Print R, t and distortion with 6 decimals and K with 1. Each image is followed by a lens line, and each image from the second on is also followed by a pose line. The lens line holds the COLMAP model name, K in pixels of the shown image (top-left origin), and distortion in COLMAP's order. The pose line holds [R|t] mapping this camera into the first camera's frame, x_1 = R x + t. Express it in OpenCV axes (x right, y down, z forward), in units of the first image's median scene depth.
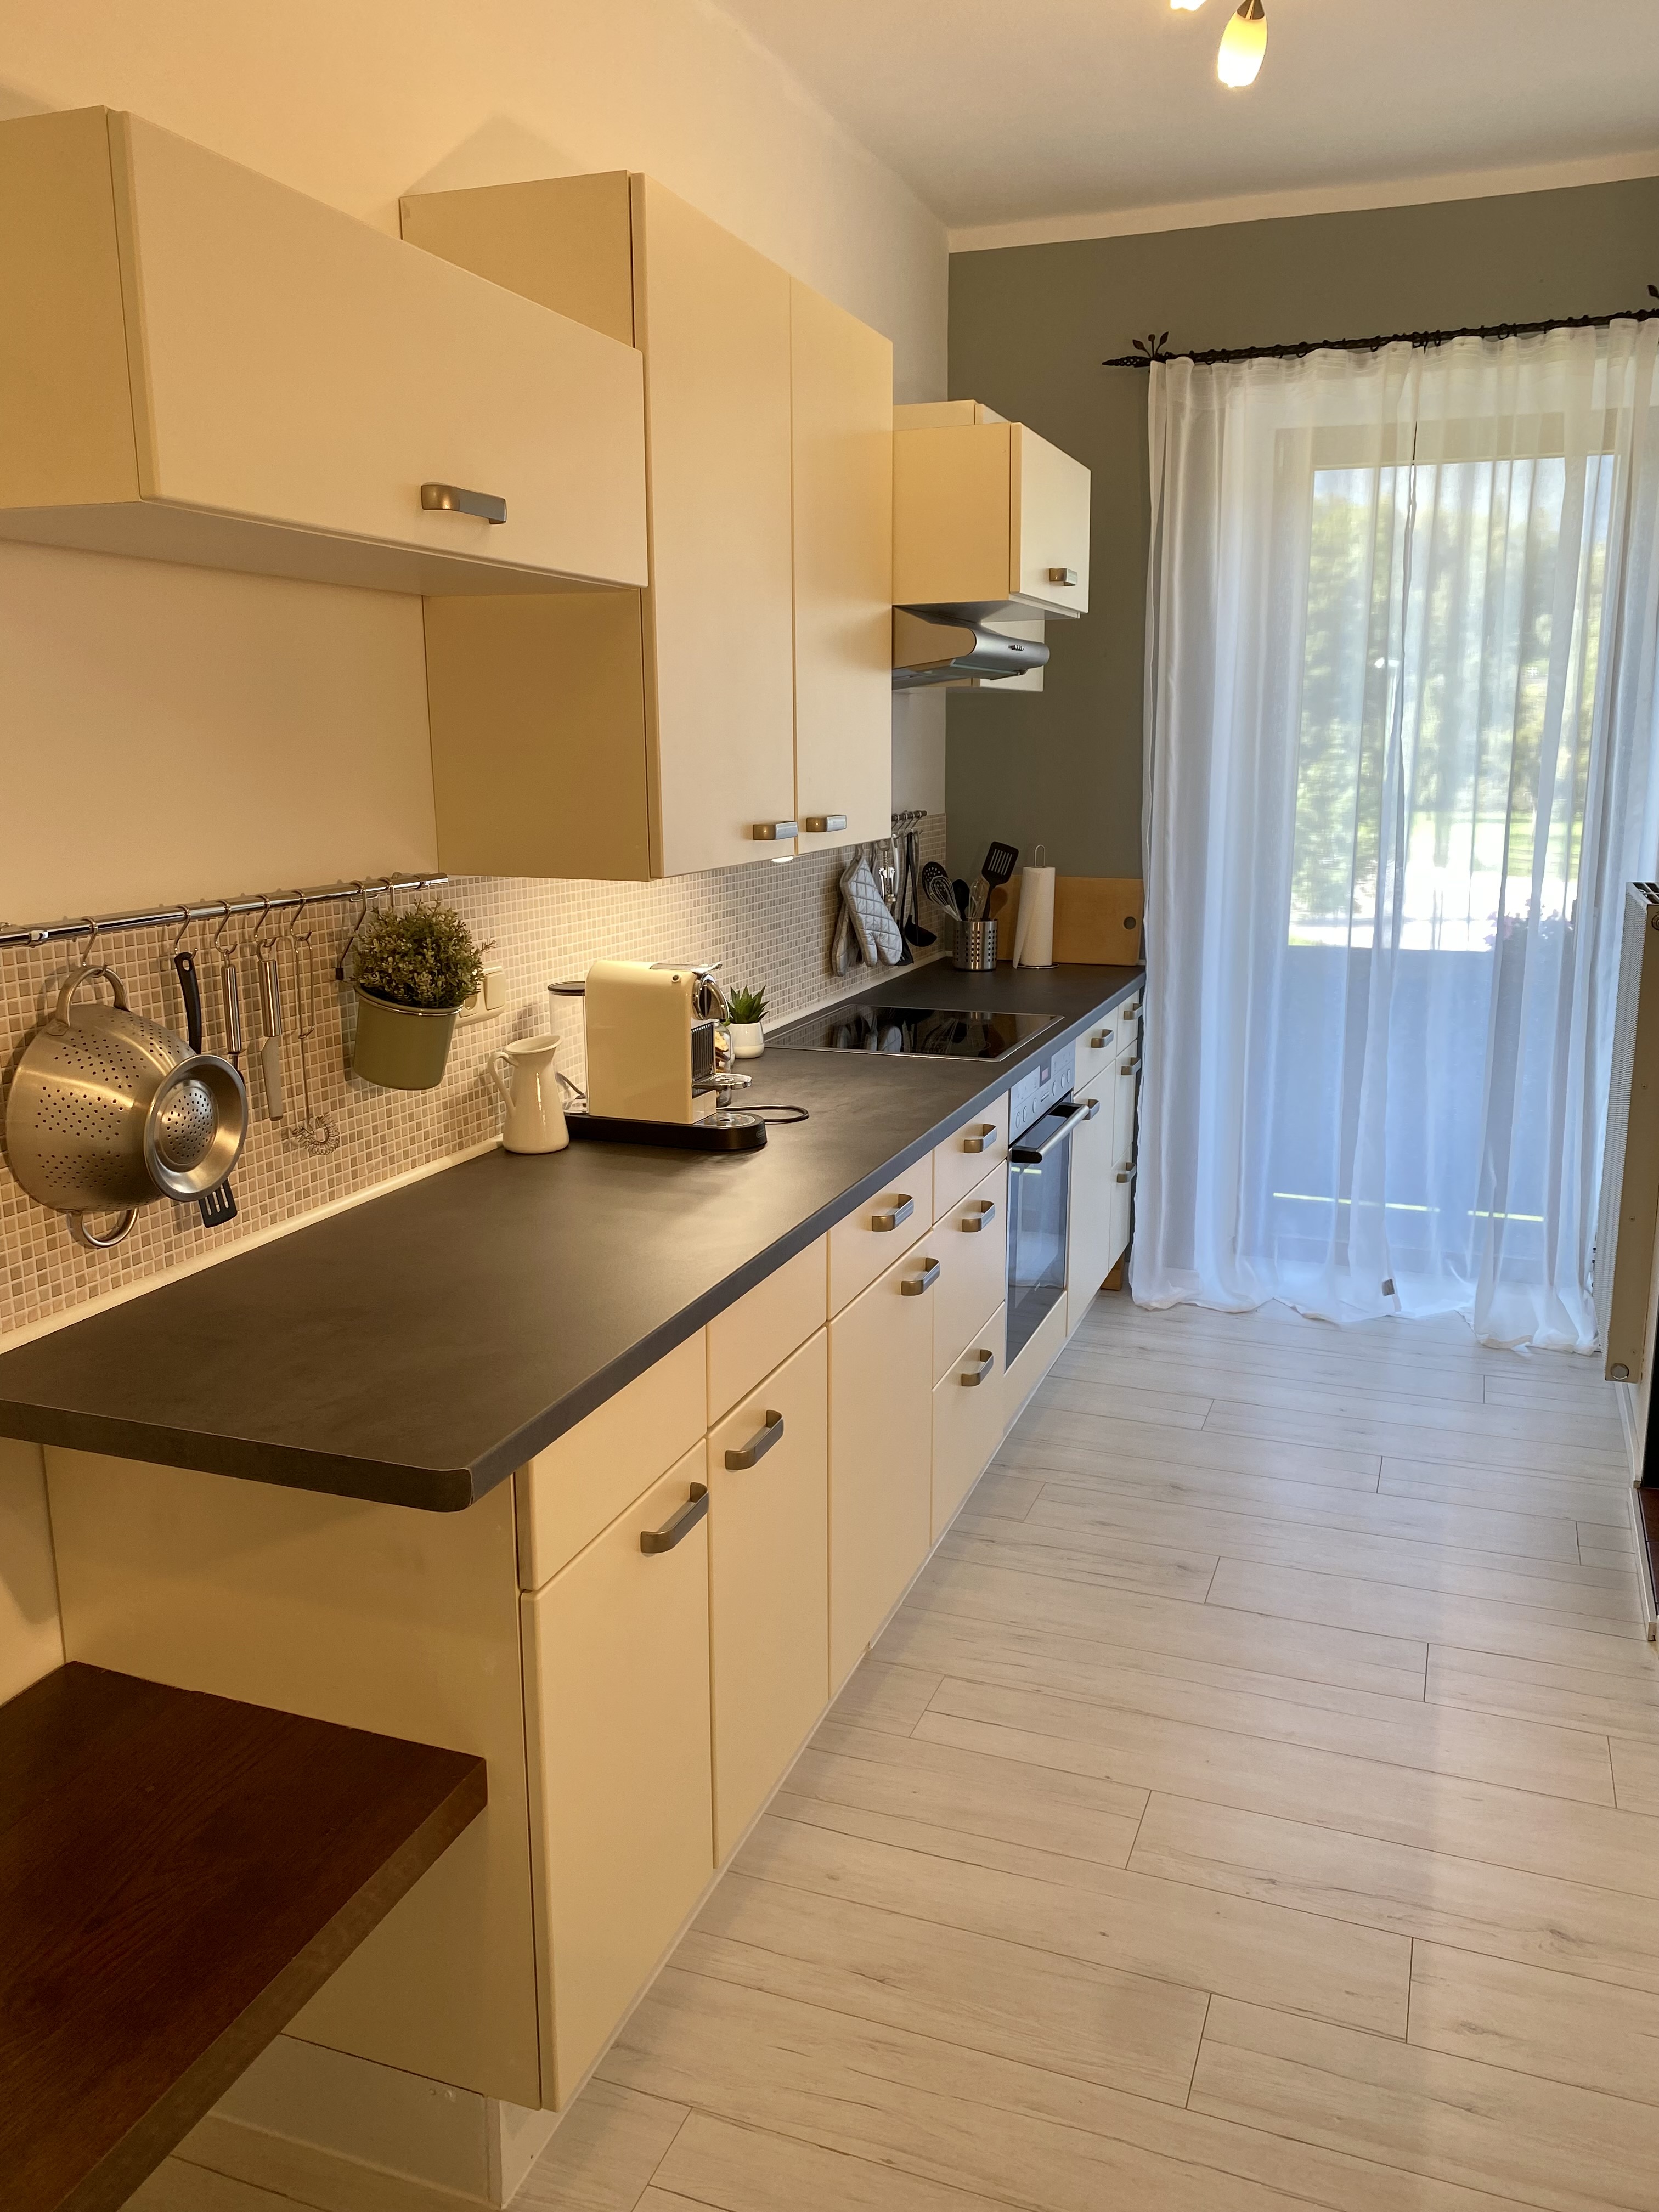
lens RADIAL K [[1704.8, 0, 809.3], [0, 1704.8, 1184.2], [0, 0, 1]] dist [0.027383, -0.053457]
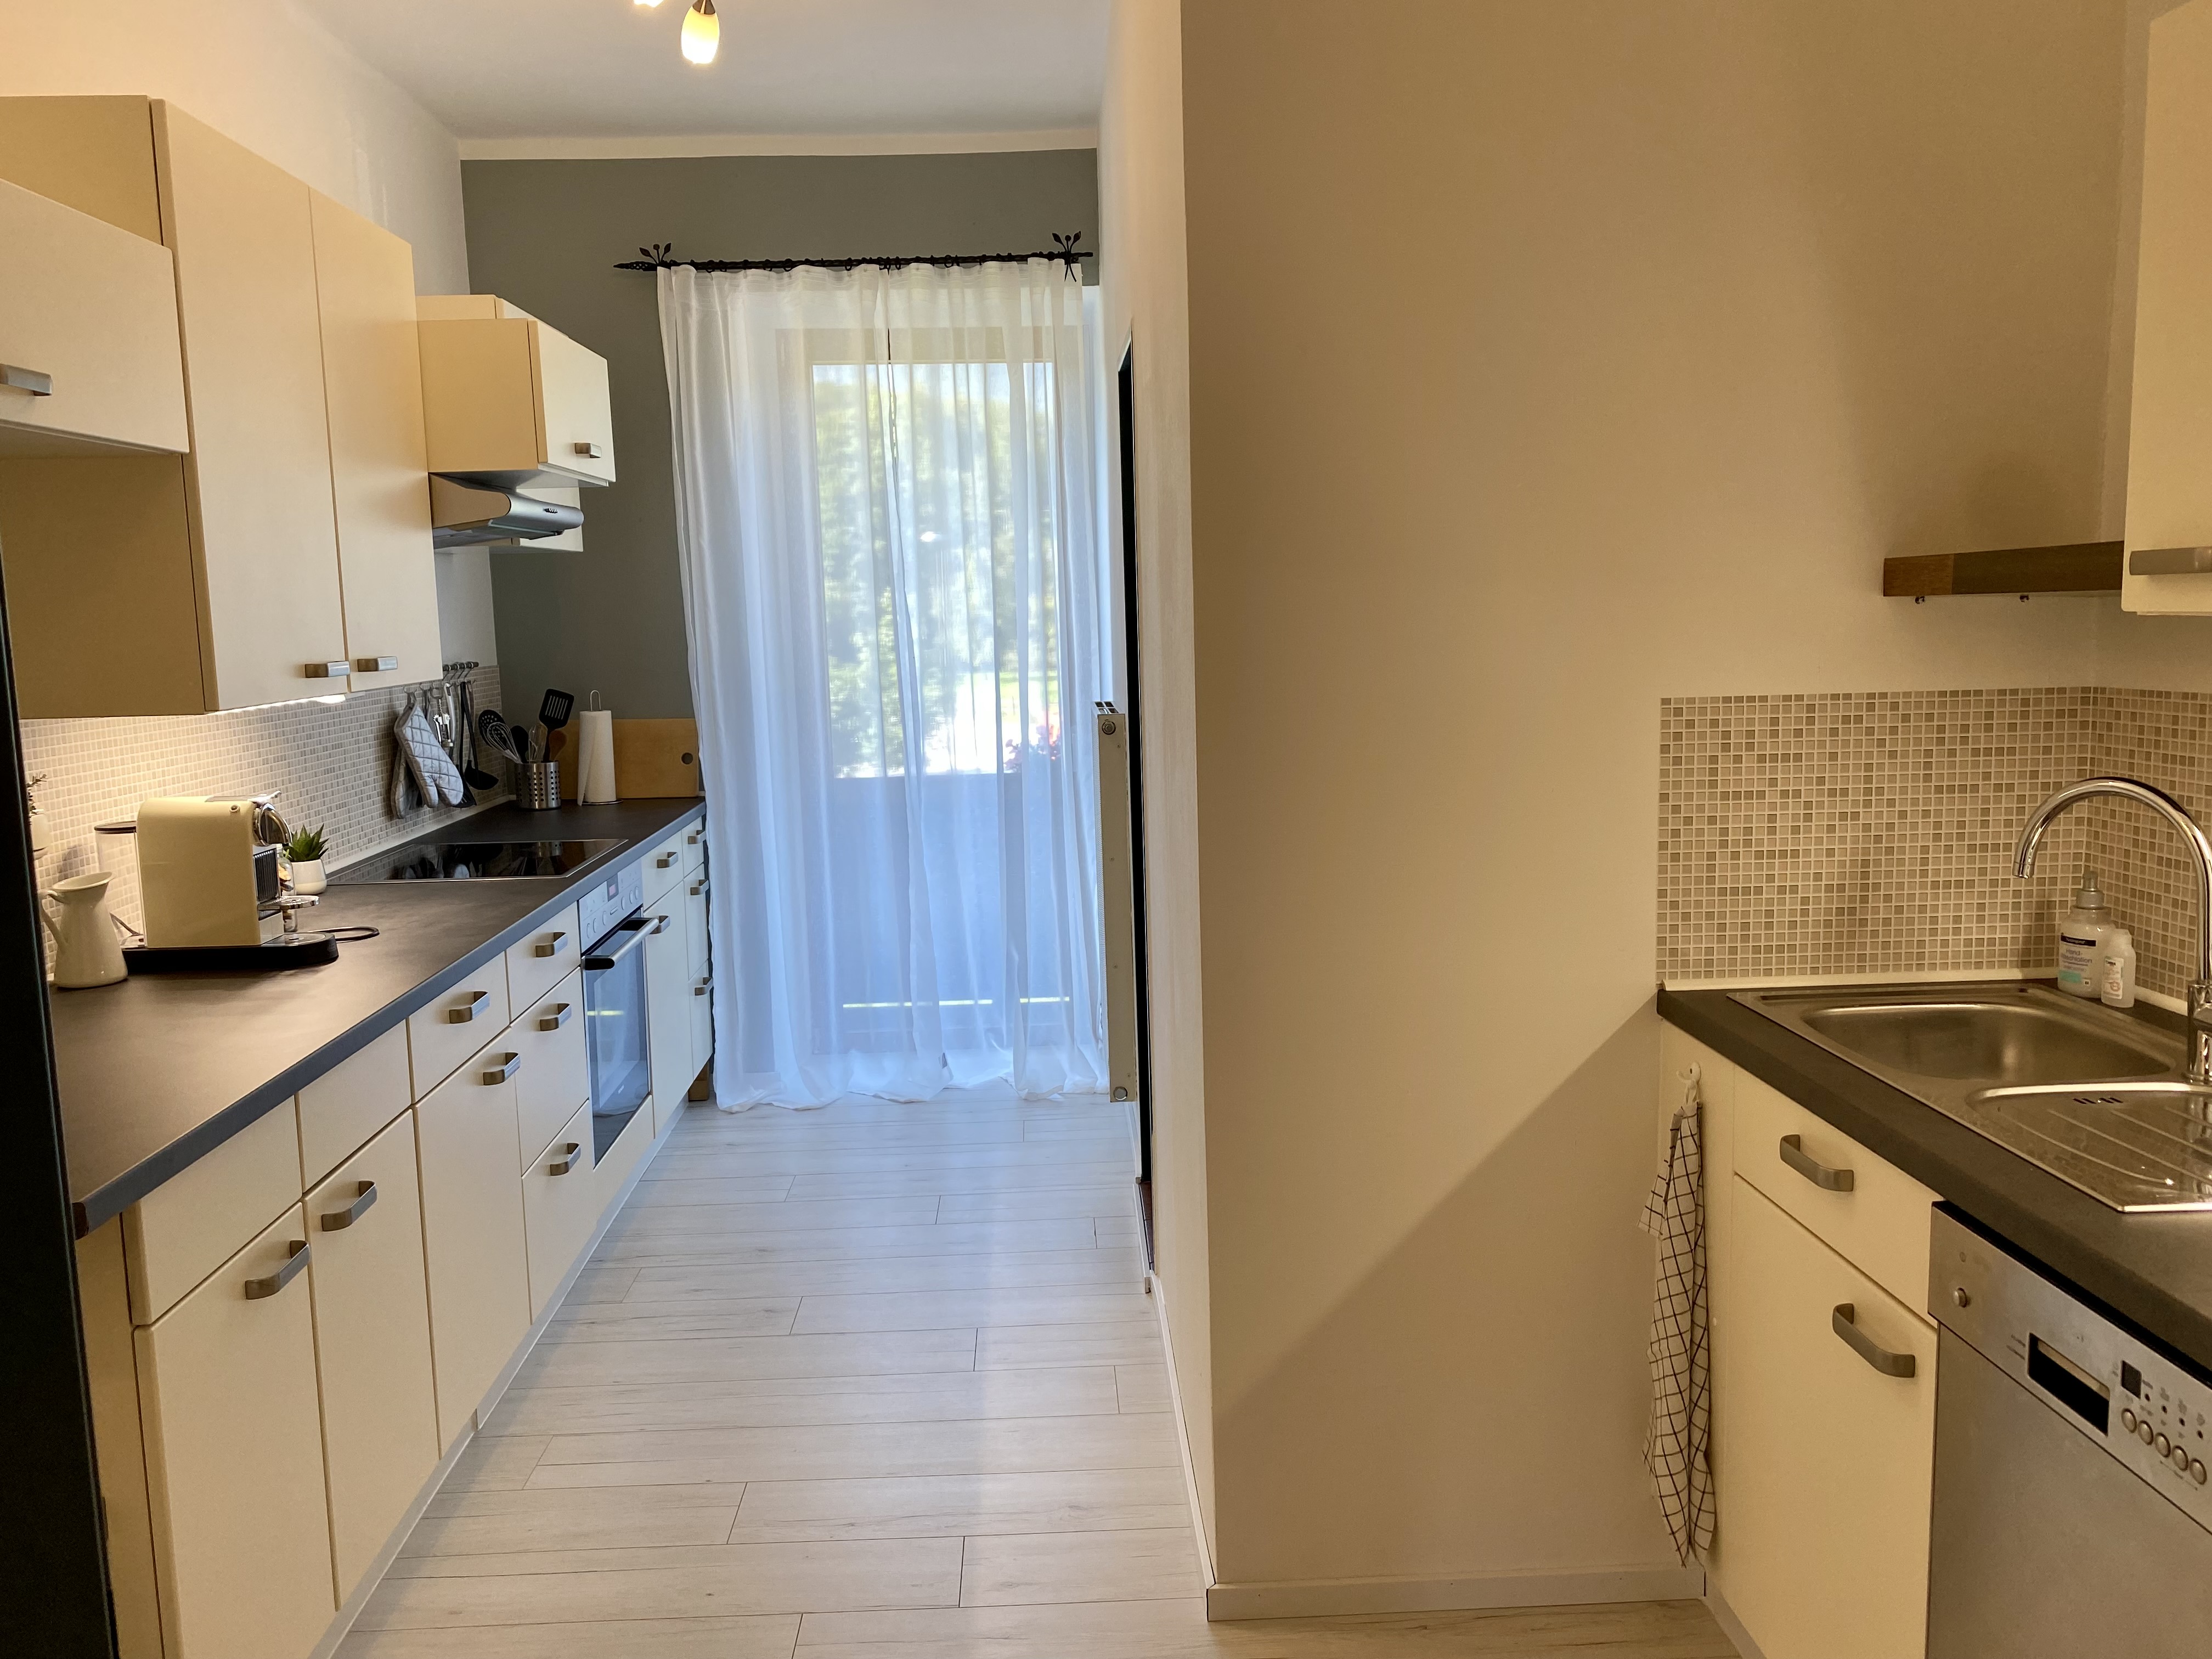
lens RADIAL K [[1704.8, 0, 1085.6], [0, 1704.8, 812.0], [0, 0, 1]] dist [0.027383, -0.053457]
pose [[0.918799, -0.064105, 0.389486, -0.005161], [0.114819, 0.987462, -0.108333, 0.042848], [-0.377657, 0.144257, 0.914639, -0.128007]]
